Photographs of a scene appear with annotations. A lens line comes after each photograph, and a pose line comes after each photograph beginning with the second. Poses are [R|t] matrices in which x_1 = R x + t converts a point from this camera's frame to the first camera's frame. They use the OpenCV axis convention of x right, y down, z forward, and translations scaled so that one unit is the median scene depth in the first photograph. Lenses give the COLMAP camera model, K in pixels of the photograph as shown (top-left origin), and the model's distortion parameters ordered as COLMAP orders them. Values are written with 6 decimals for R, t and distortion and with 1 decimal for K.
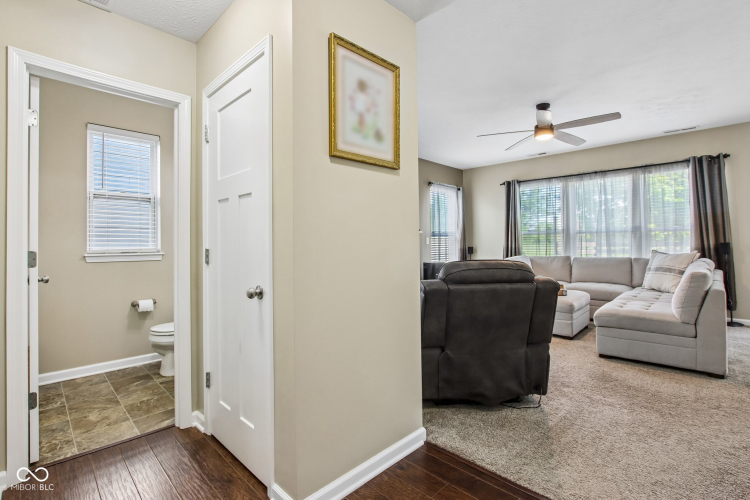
lens RADIAL K [[350.6, 0, 382.7], [0, 350.6, 234.3], [0, 0, 1]] dist [-0.034355, 0.004811]
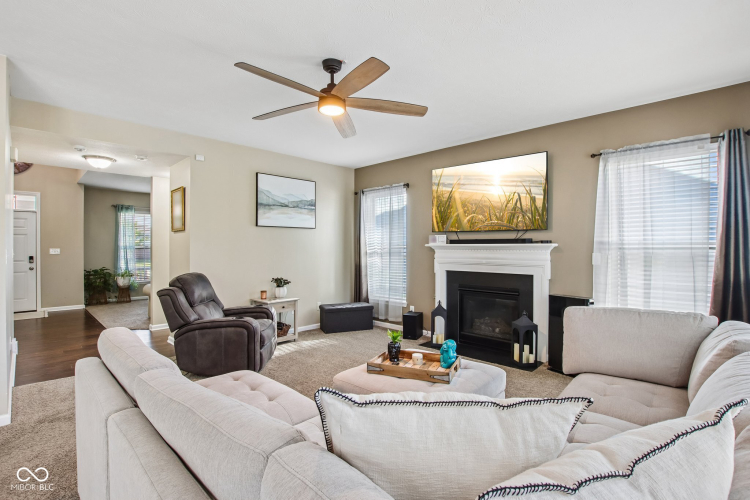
lens RADIAL K [[350.6, 0, 372.8], [0, 350.6, 246.2], [0, 0, 1]] dist [-0.034355, 0.004811]
pose [[0.011590, 0.002481, -0.999930, 0.943360], [0.026757, 0.999638, 0.002790, -0.017060], [0.999575, -0.026788, 0.011519, 0.882813]]
